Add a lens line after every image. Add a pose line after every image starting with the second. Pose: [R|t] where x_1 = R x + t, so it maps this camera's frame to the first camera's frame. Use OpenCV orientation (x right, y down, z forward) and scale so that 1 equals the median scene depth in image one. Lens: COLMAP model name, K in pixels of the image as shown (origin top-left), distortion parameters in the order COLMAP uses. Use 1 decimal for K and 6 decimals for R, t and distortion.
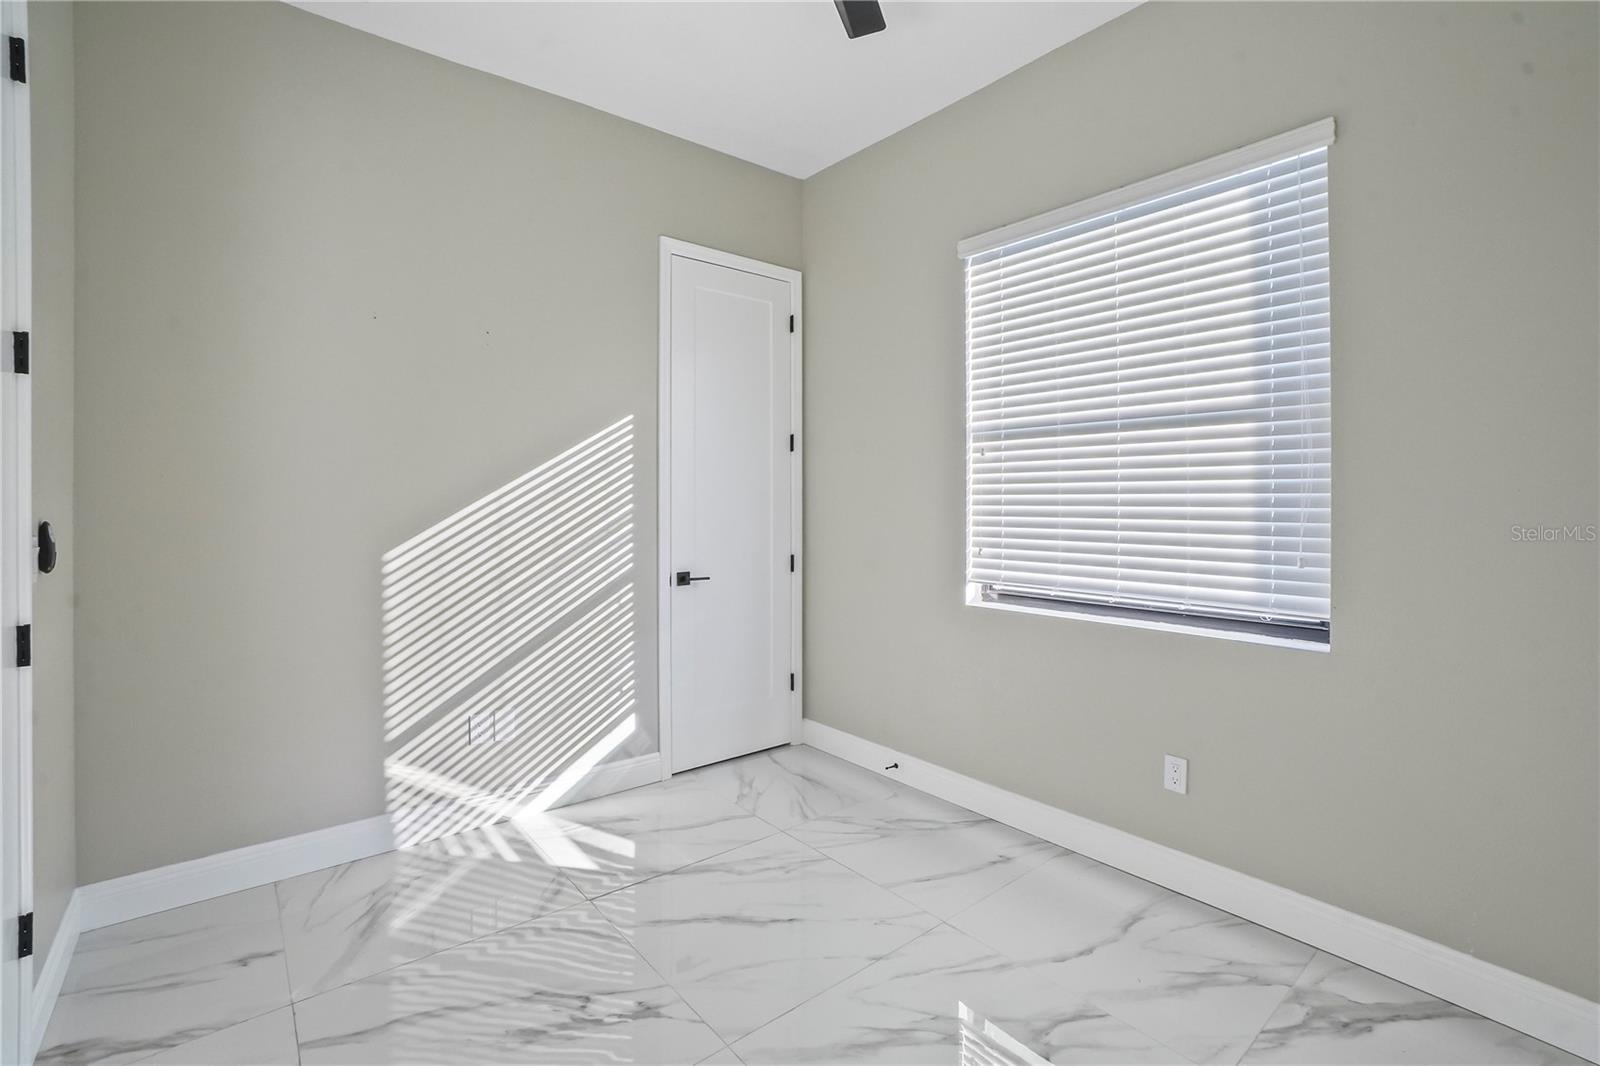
lens RADIAL K [[697.5, 0, 802.4], [0, 697.5, 517.3], [0, 0, 1]] dist [-0.042729, 0.004706]
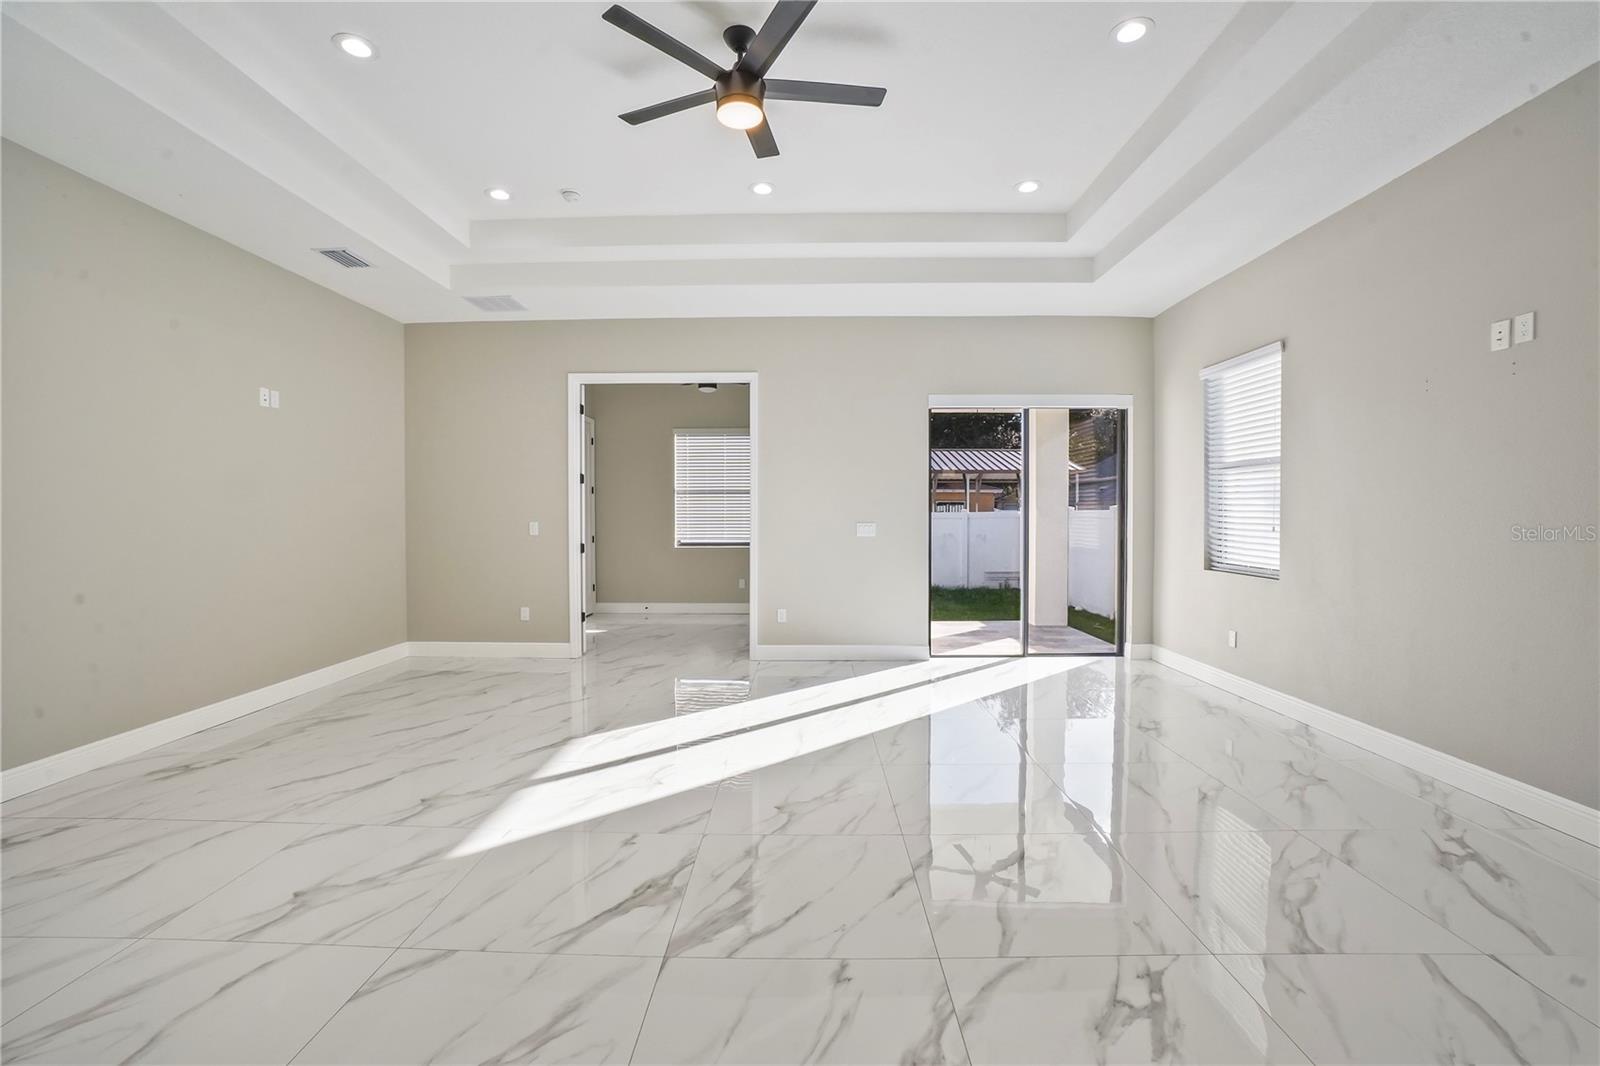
lens RADIAL K [[697.5, 0, 796.4], [0, 697.5, 520.9], [0, 0, 1]] dist [-0.042729, 0.004706]
pose [[0.651607, -0.007626, 0.758518, -1.645113], [0.011861, 0.999930, -0.000136, 0.015377], [-0.758464, 0.009085, 0.651652, -1.328350]]
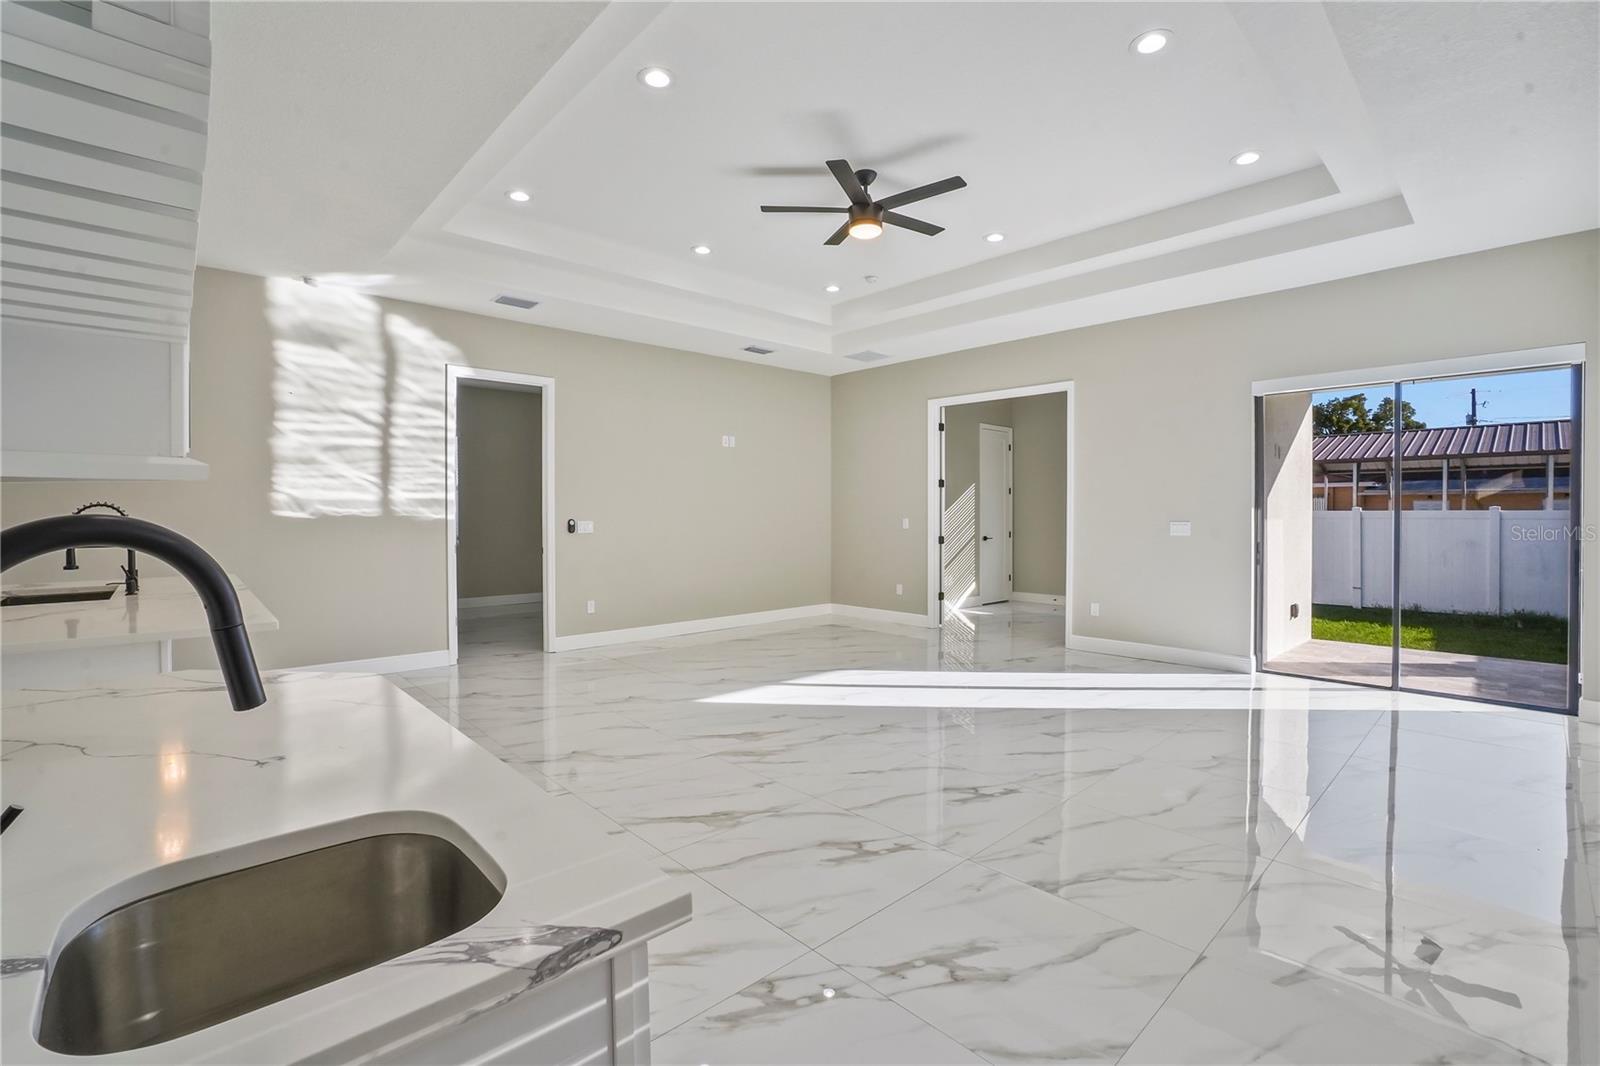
lens RADIAL K [[697.5, 0, 800.2], [0, 697.5, 510.9], [0, 0, 1]] dist [-0.042729, 0.004706]
pose [[0.997535, 0.001170, 0.070165, -1.209169], [-0.000015, 0.999864, -0.016465, 0.023210], [-0.070175, 0.016423, 0.997399, -1.965347]]
